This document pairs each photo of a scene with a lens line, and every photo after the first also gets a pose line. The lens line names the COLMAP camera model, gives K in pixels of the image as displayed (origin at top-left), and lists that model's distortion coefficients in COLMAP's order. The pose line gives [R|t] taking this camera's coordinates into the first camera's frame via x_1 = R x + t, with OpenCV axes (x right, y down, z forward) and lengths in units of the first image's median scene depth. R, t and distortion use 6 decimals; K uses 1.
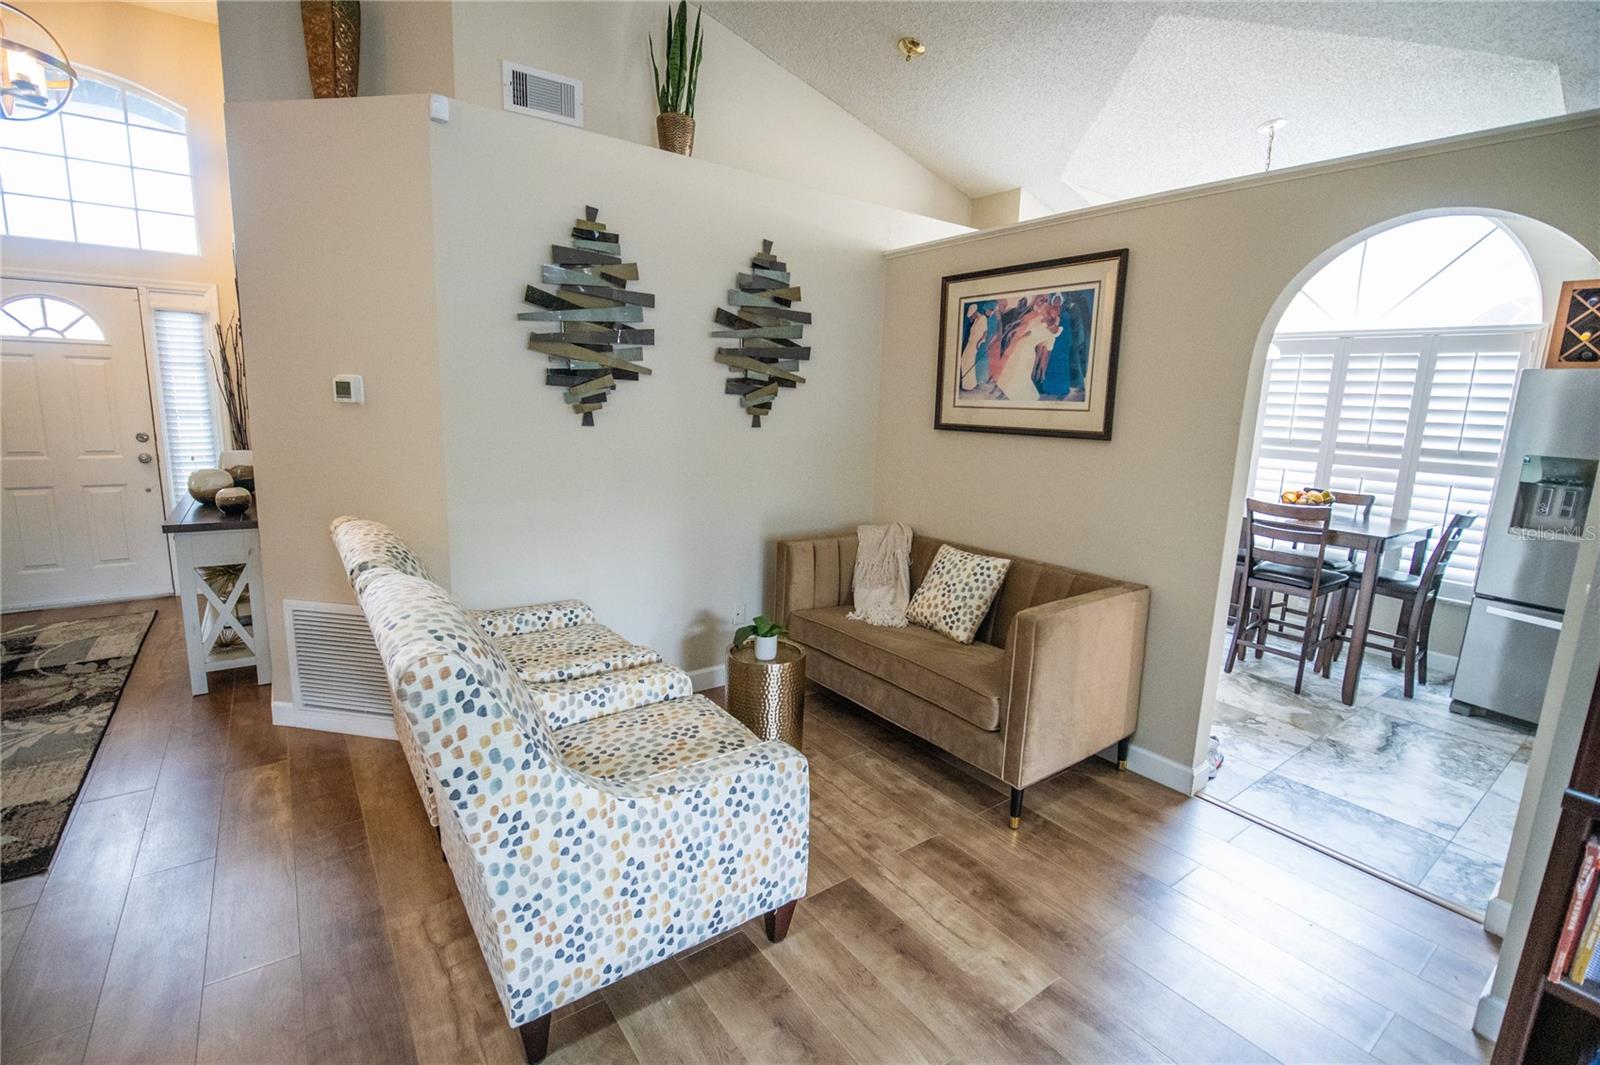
lens RADIAL K [[722.2, 0, 806.1], [0, 722.2, 533.0], [0, 0, 1]] dist [-0.014587, -0.002103]
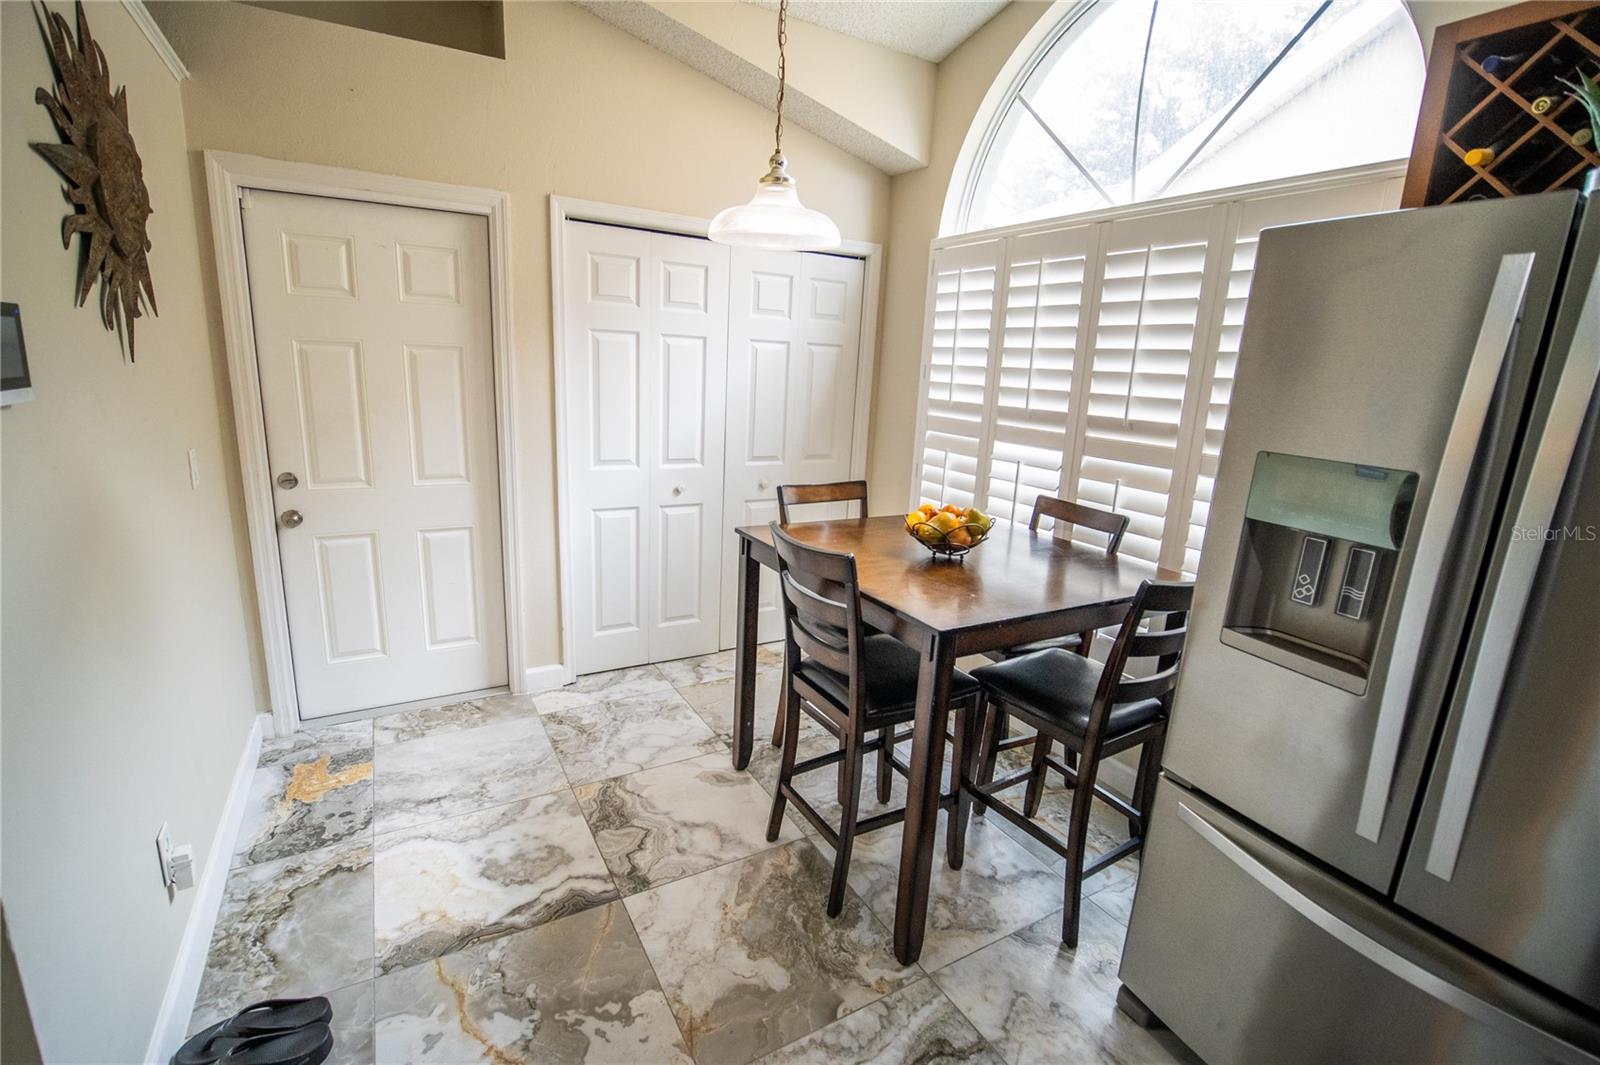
lens RADIAL K [[722.2, 0, 806.0], [0, 722.2, 532.1], [0, 0, 1]] dist [-0.014587, -0.002103]
pose [[0.994878, 0.040046, -0.092817, 1.111221], [-0.036148, 0.998408, 0.043302, -0.101642], [0.094403, -0.039725, 0.994741, 0.804150]]
